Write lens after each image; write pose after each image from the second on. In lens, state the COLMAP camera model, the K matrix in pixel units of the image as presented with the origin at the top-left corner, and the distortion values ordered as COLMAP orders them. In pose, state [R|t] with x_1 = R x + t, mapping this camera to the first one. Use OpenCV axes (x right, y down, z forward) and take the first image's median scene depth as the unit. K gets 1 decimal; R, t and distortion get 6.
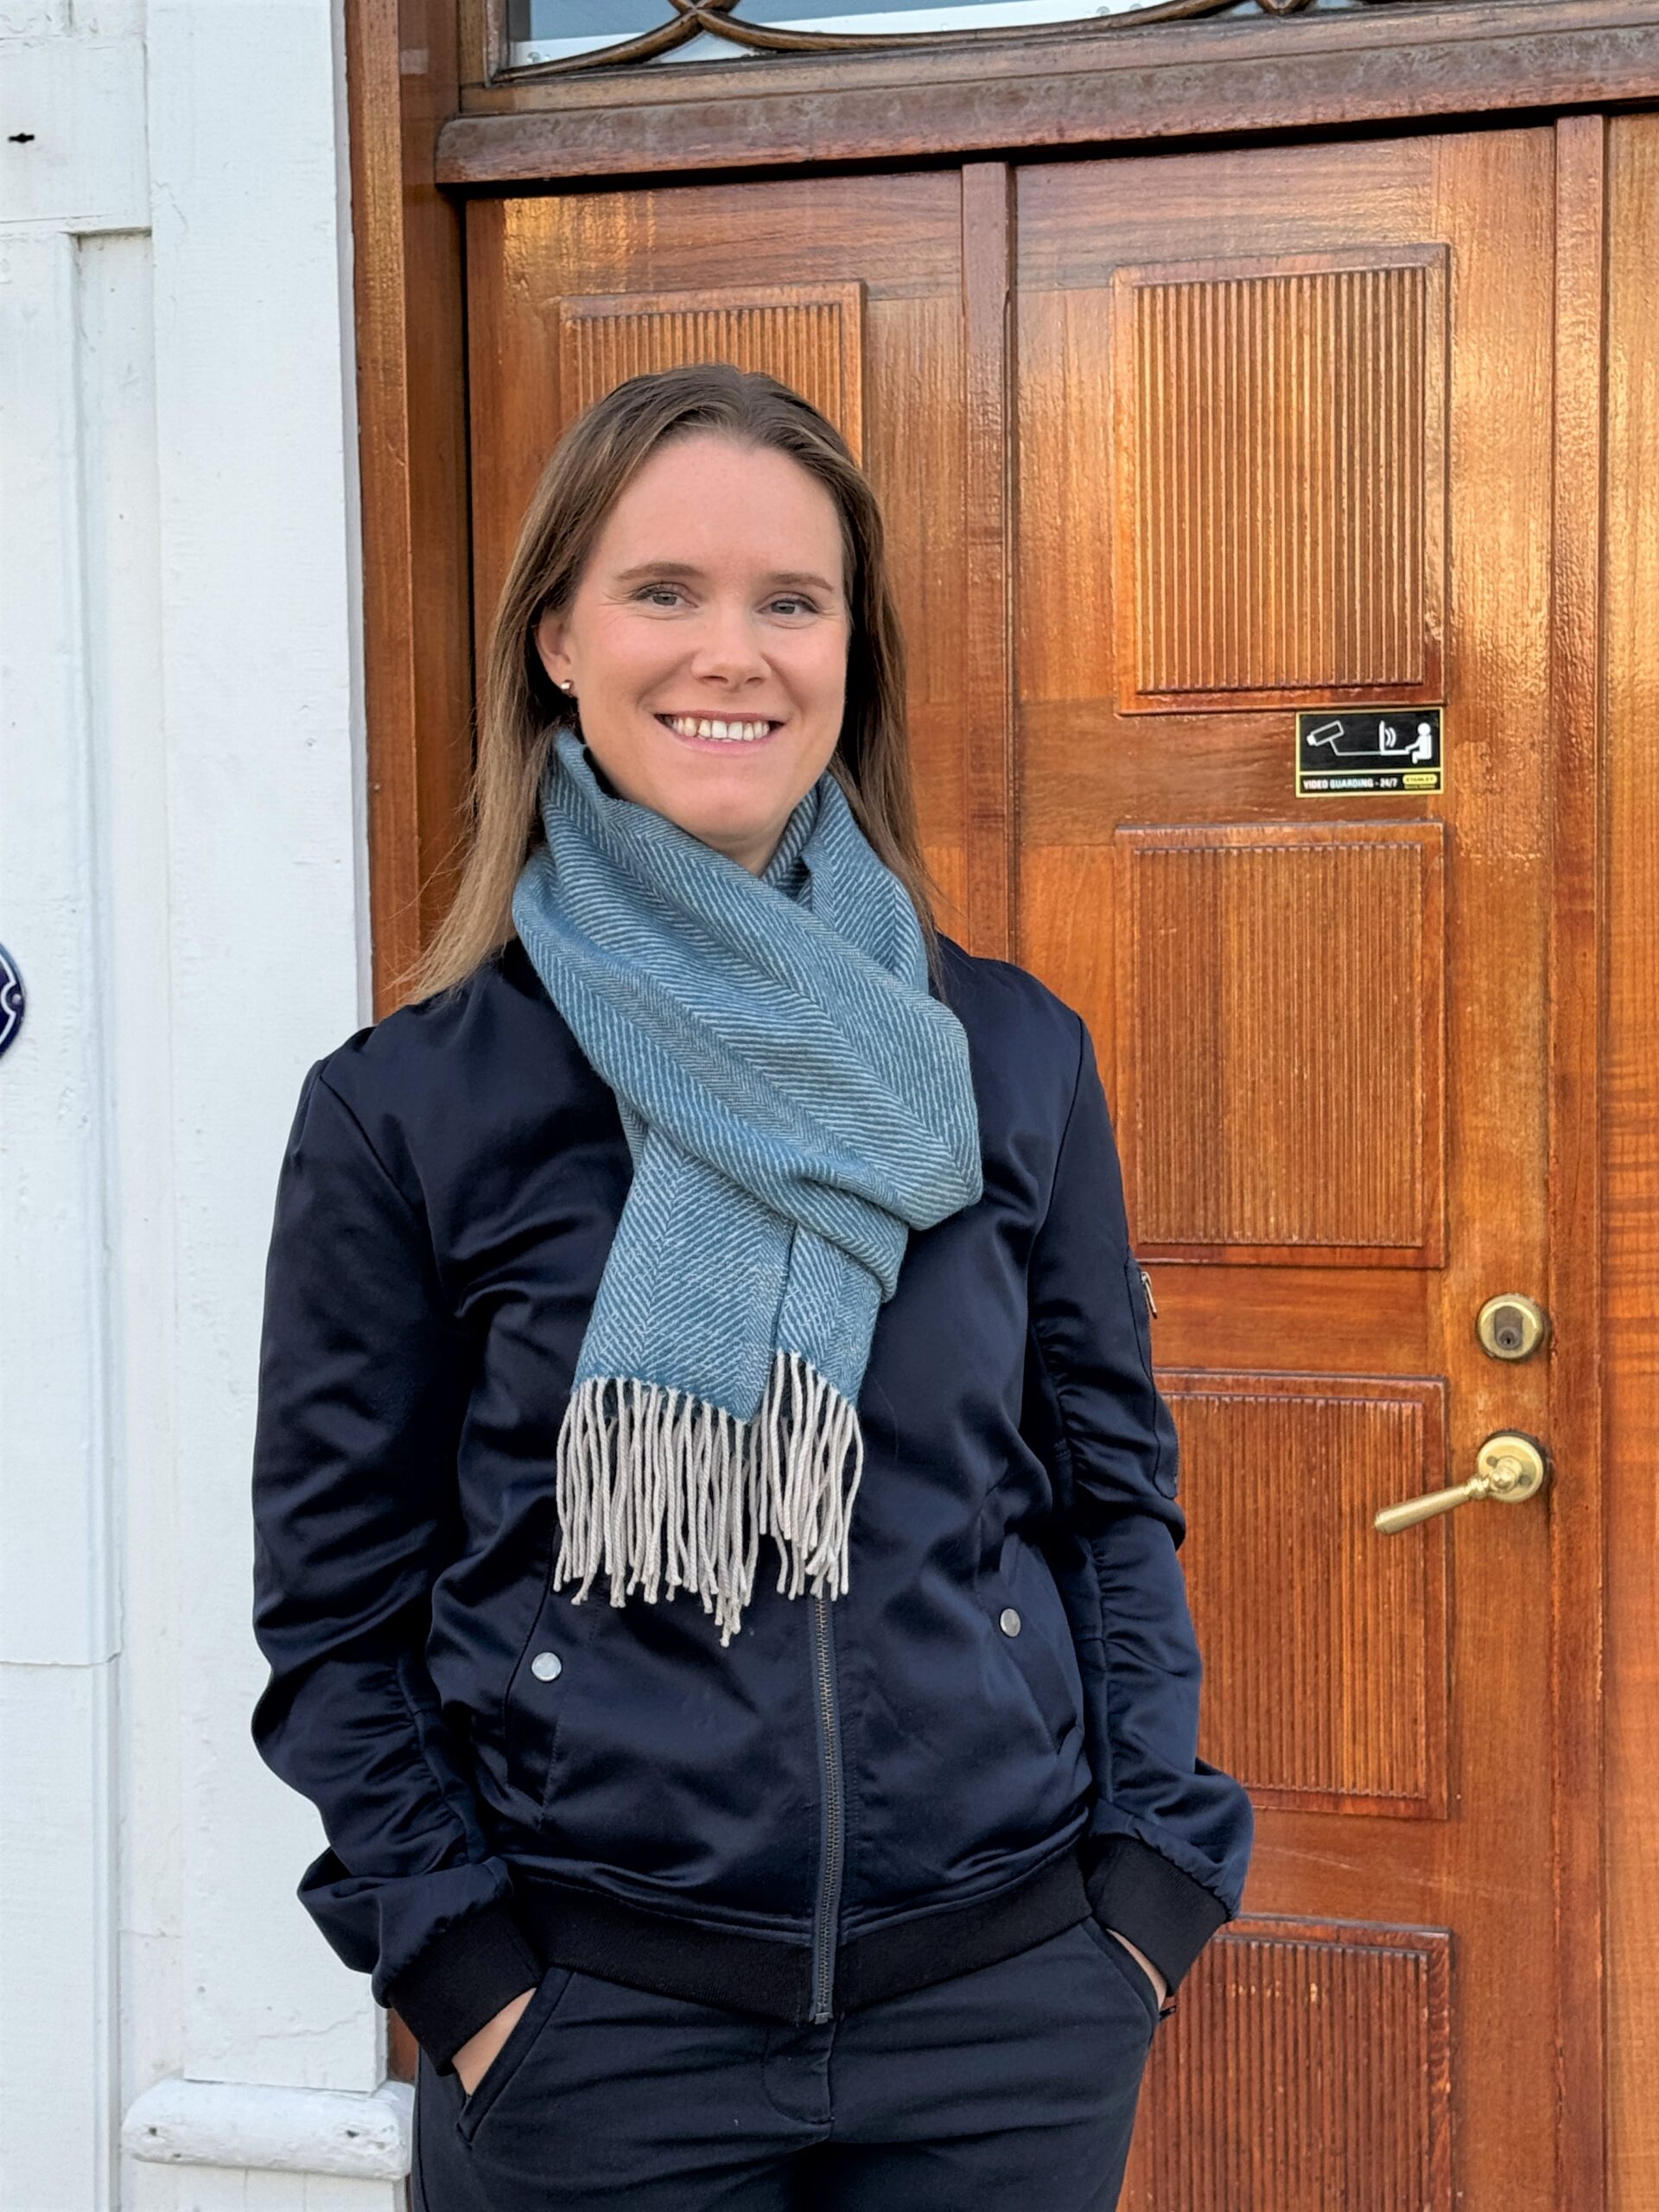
lens RADIAL K [[3917.3, 0, 829.5], [0, 3917.3, 1106.0], [0, 0, 1]] dist [0.184872, -0.173987]
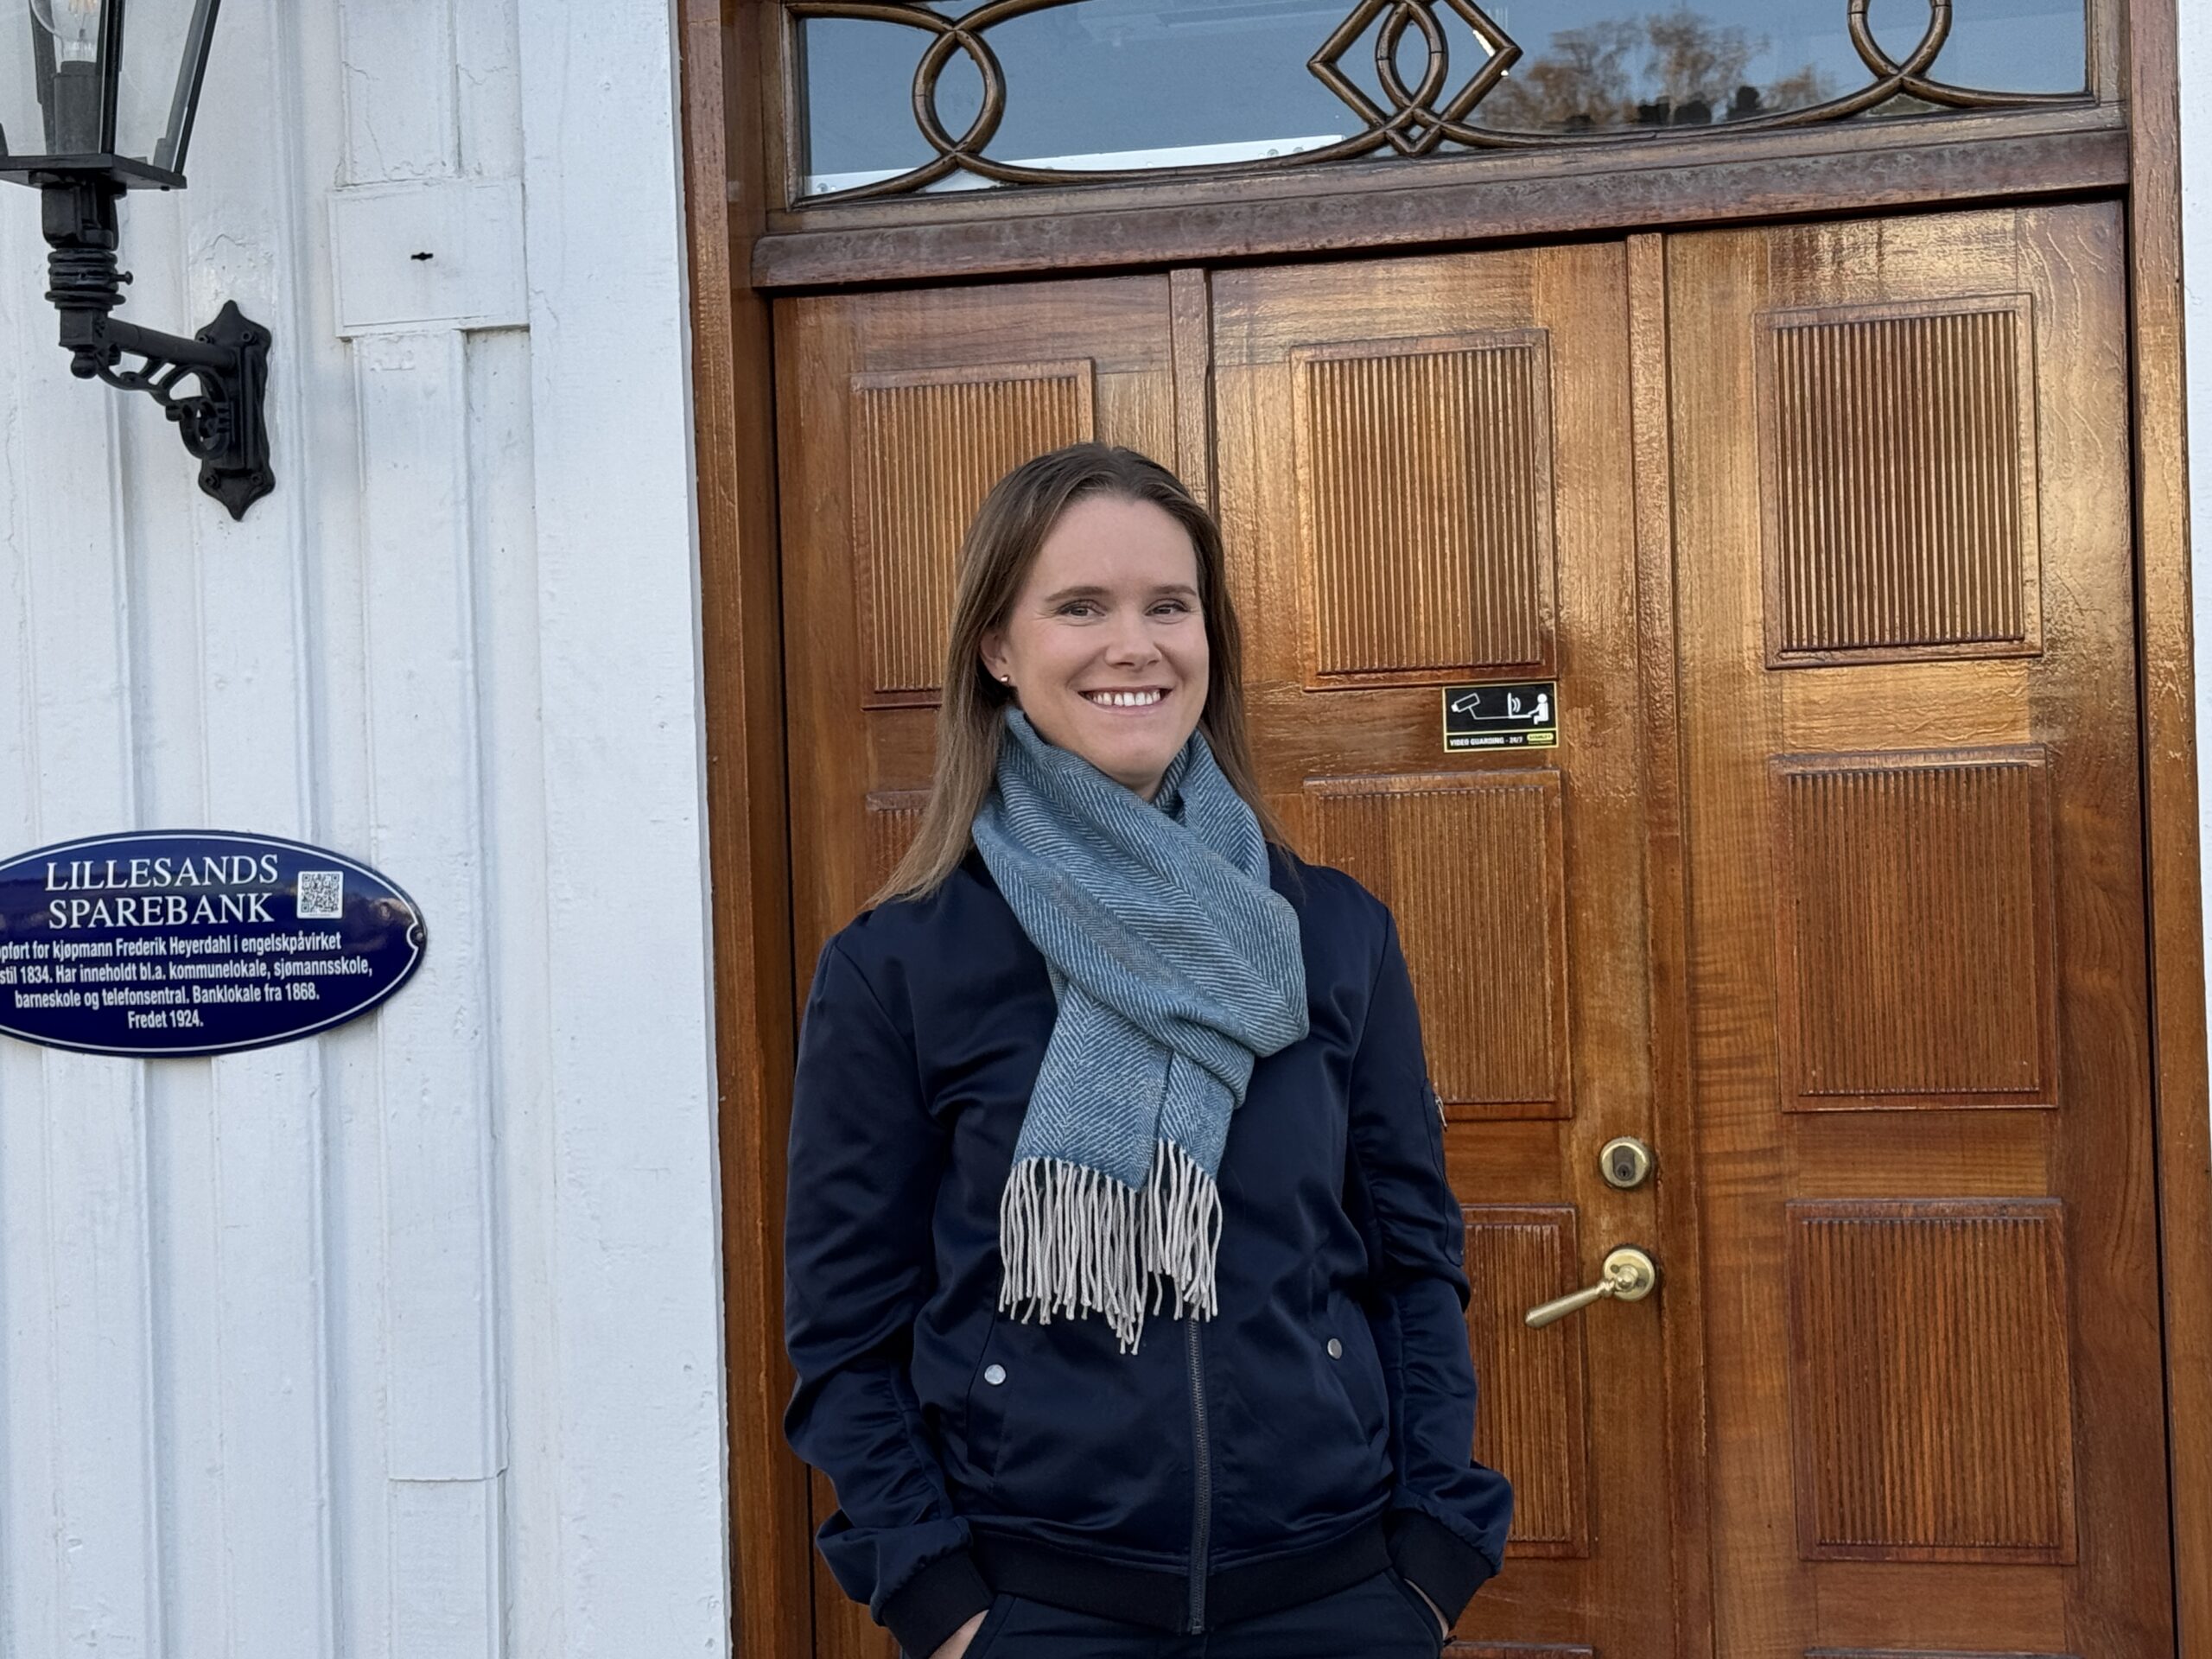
lens RADIAL K [[3829.3, 0, 1106.0], [0, 3829.3, 829.5], [0, 0, 1]] dist [0.195365, -0.021733]
pose [[0.997555, -0.020657, 0.066763, -0.075304], [0.025054, 0.997525, -0.065701, 0.025804], [-0.065241, 0.067213, 0.995603, -0.235406]]
